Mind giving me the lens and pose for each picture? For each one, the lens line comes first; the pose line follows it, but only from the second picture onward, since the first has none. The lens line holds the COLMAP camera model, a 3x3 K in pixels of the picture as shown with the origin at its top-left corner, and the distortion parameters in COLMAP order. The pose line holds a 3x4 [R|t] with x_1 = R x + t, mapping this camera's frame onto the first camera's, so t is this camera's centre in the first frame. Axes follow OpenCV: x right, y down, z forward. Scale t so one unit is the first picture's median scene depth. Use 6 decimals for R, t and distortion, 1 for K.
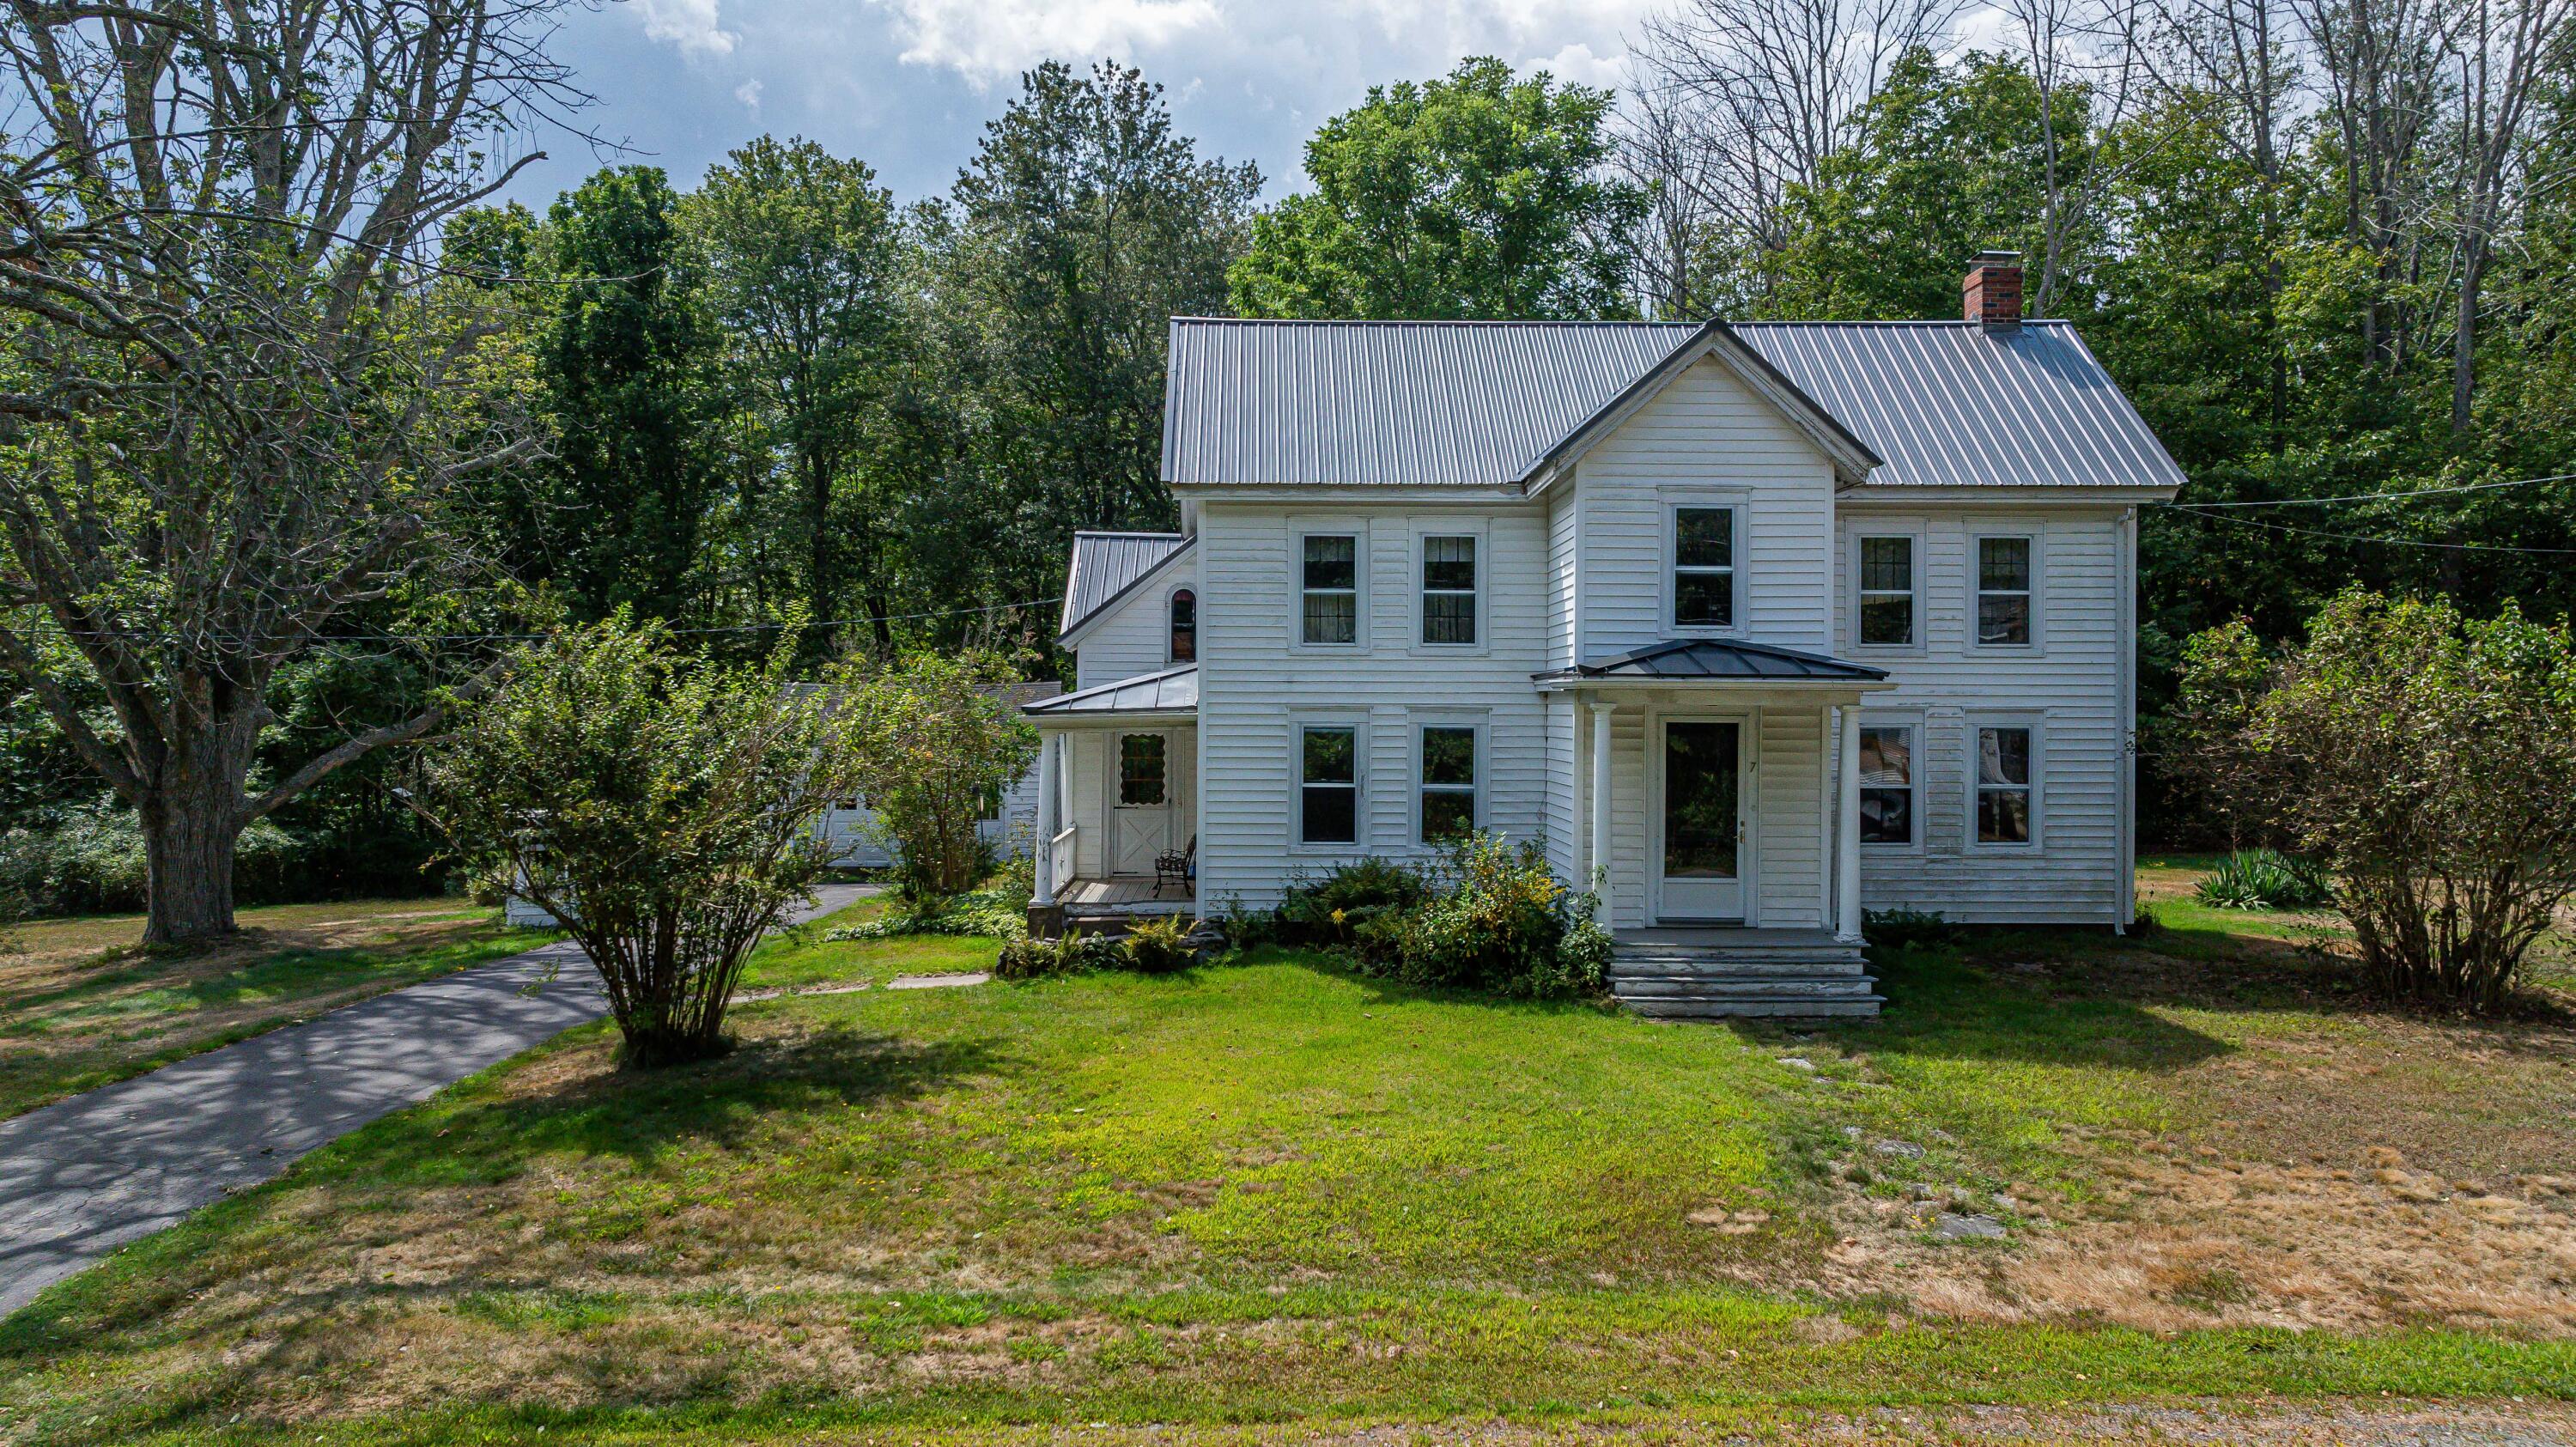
lens RADIAL K [[1839.1, 0, 1290.2], [0, 1839.1, 736.5], [0, 0, 1]] dist [-0.036032, 0.032052]
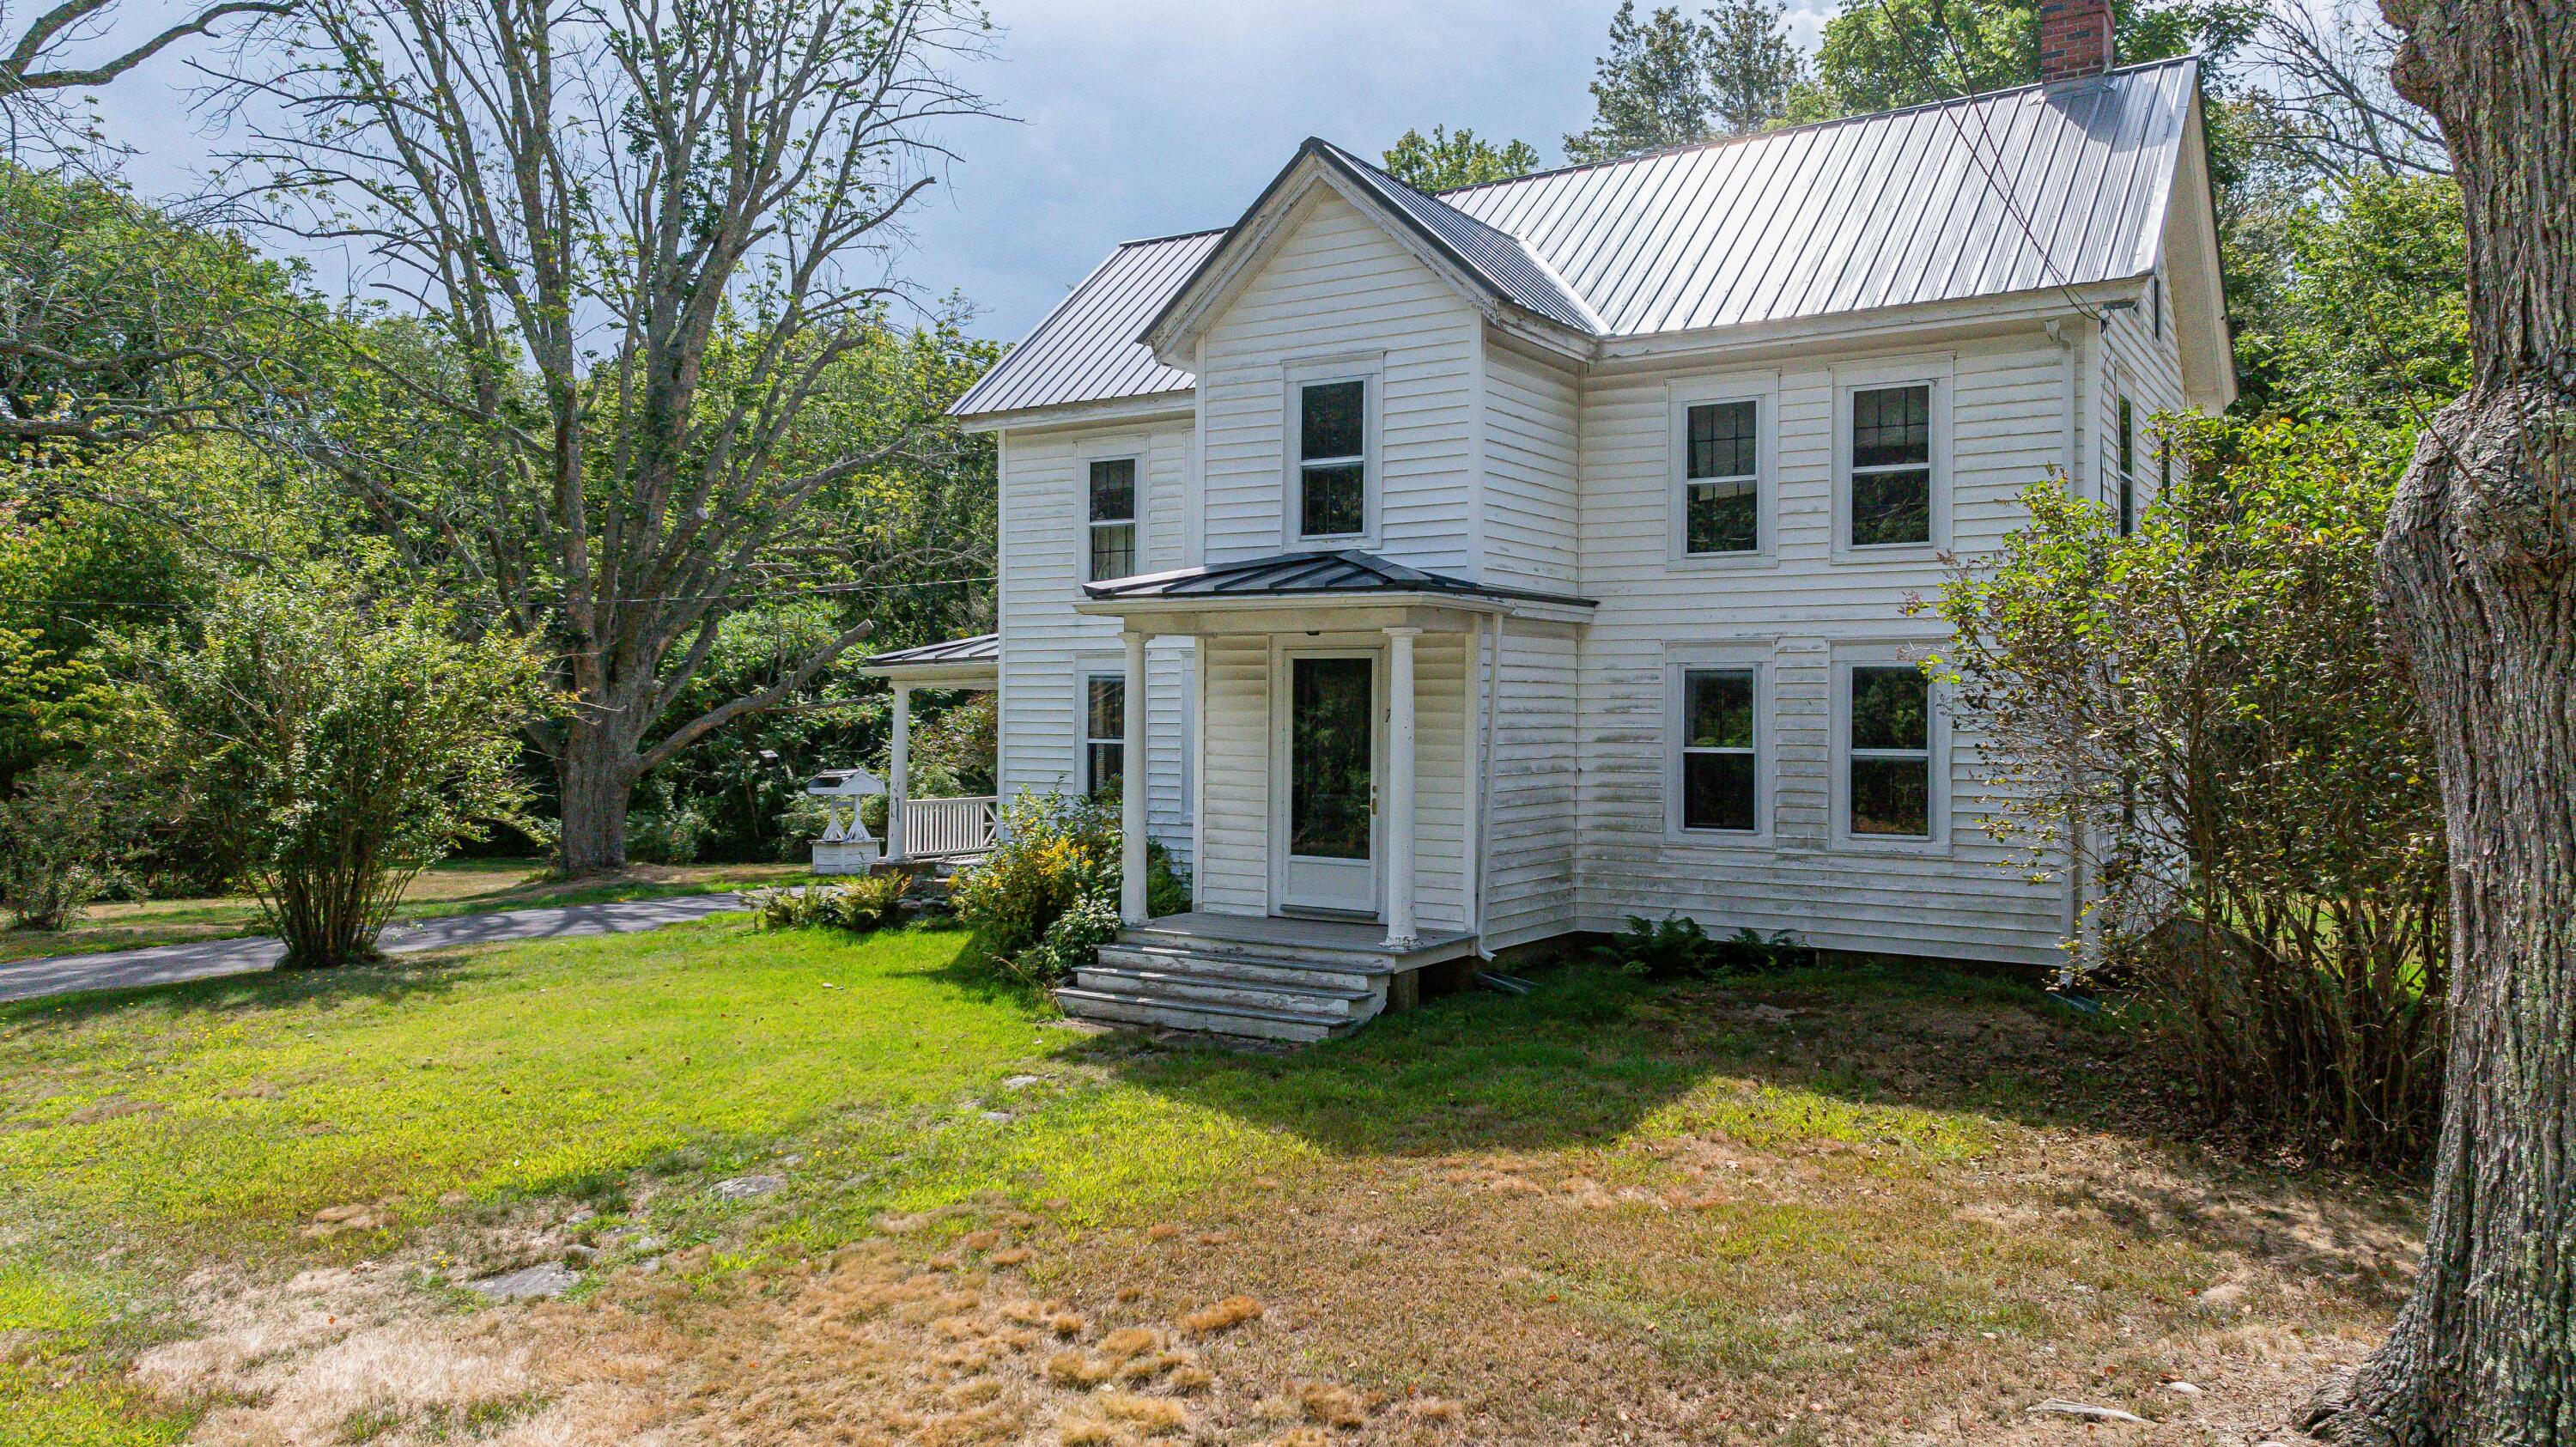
lens RADIAL K [[1839.1, 0, 1290.2], [0, 1839.1, 736.5], [0, 0, 1]] dist [-0.036032, 0.032052]
pose [[0.835184, 0.006925, -0.549927, 0.633327], [-0.008935, 0.999960, -0.000979, 0.026120], [0.549898, 0.005731, 0.835212, 0.333822]]
